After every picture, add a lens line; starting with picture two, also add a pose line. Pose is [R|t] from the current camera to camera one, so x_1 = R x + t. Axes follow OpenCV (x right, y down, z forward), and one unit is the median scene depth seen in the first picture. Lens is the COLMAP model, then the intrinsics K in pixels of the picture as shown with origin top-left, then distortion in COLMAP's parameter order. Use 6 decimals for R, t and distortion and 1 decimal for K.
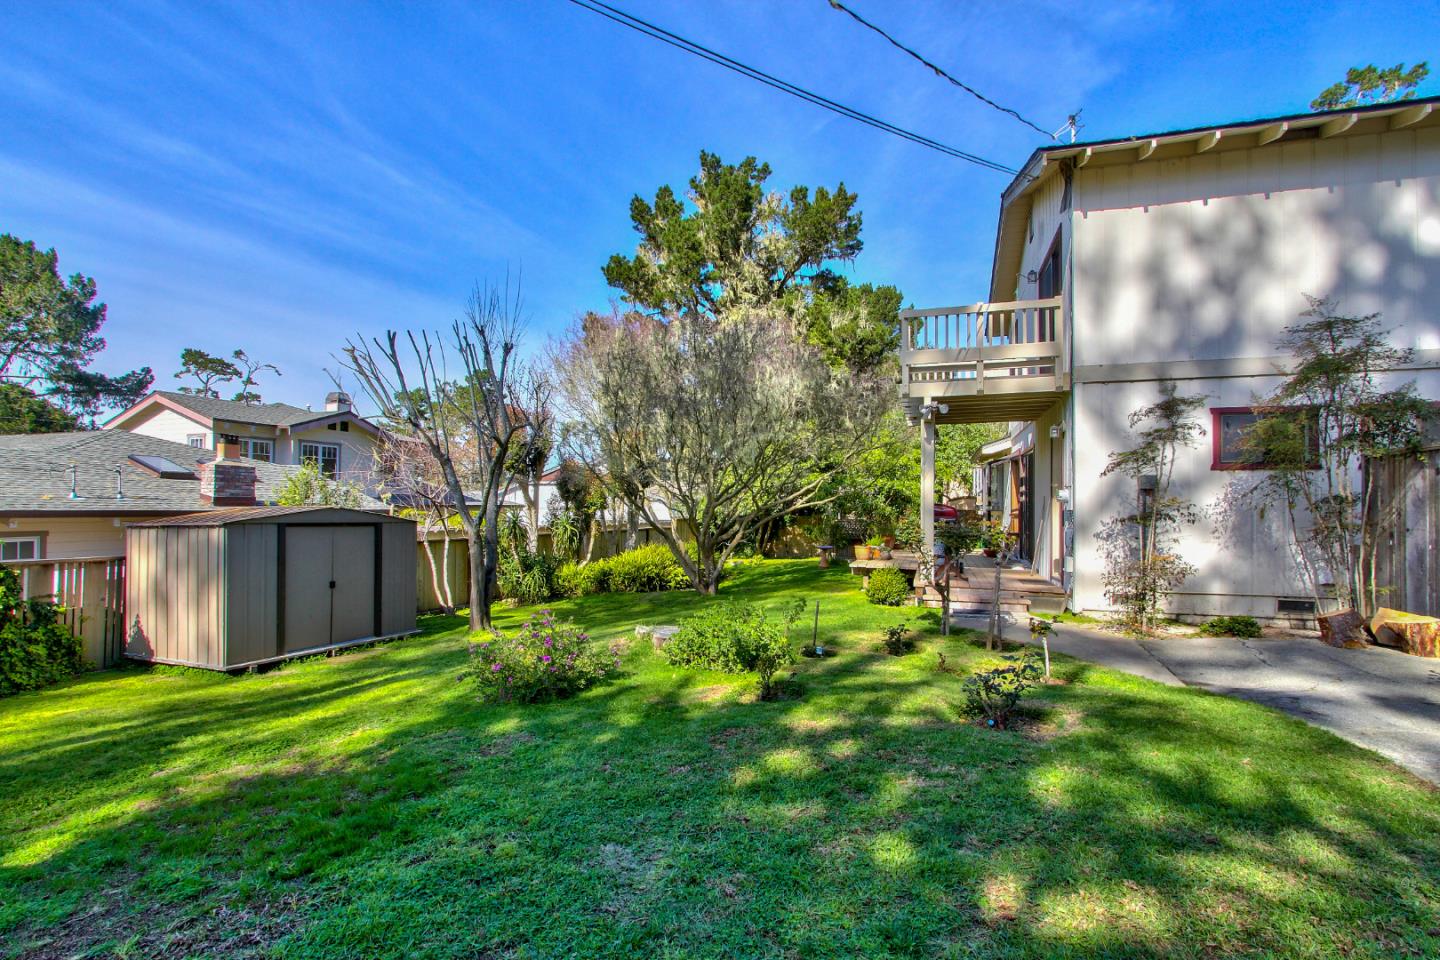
lens RADIAL K [[680.6, 0, 724.7], [0, 680.6, 495.5], [0, 0, 1]] dist [0.002224, 0.000270]
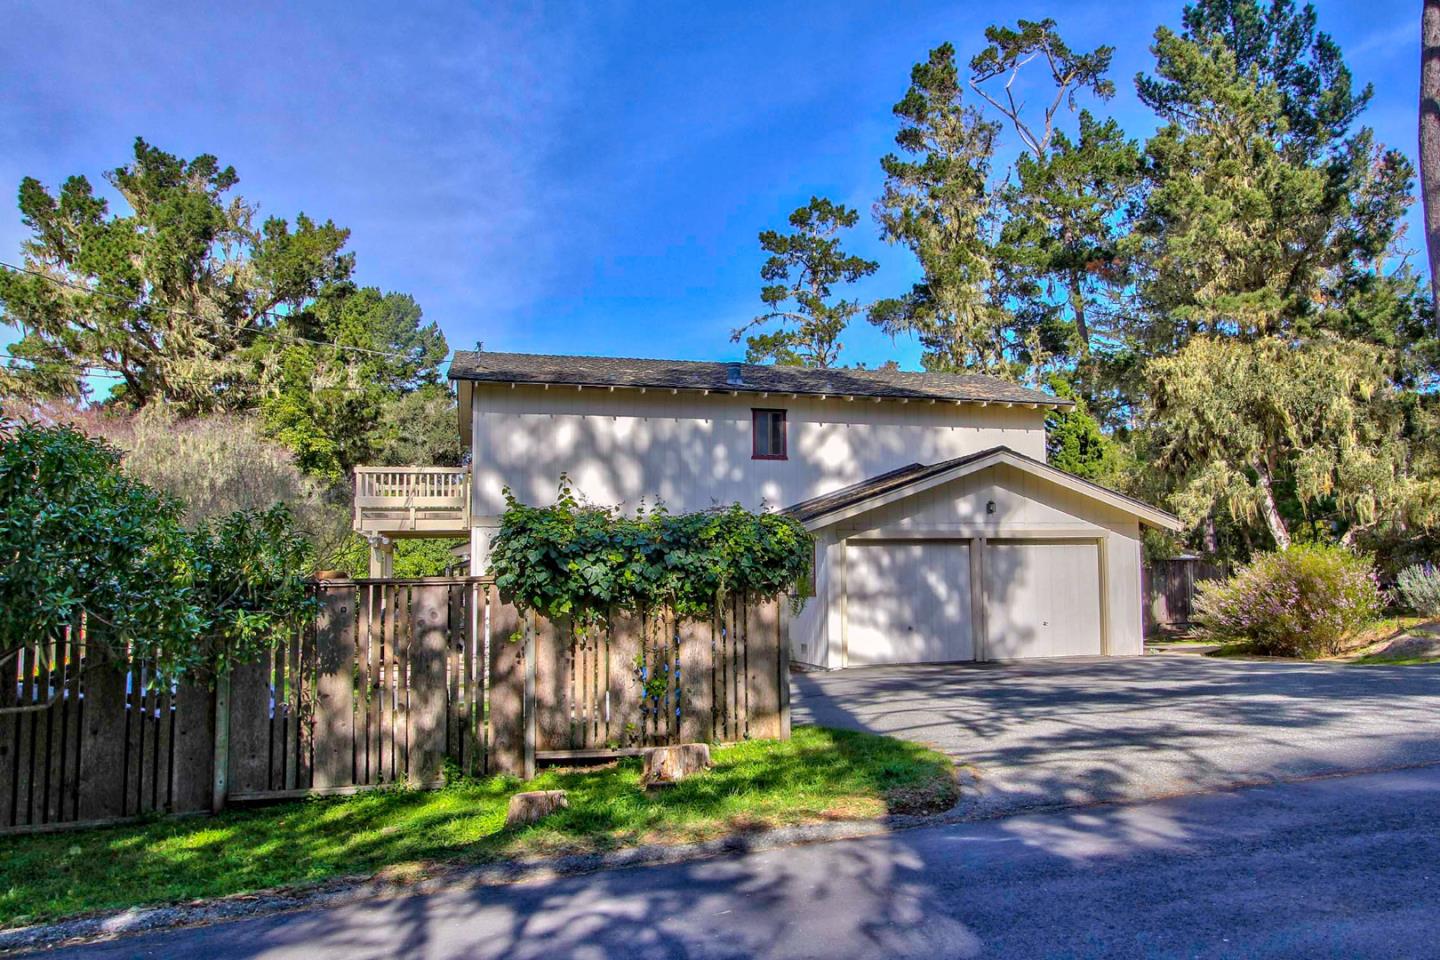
lens RADIAL K [[972.2, 0, 720.0], [0, 972.2, 480.0], [0, 0, 1]] dist [0.002210, 0.003933]
pose [[0.853376, 0.037261, 0.519963, -0.034060], [0.013560, 0.995518, -0.093596, -0.014387], [-0.521120, 0.086923, 0.849046, -0.269270]]
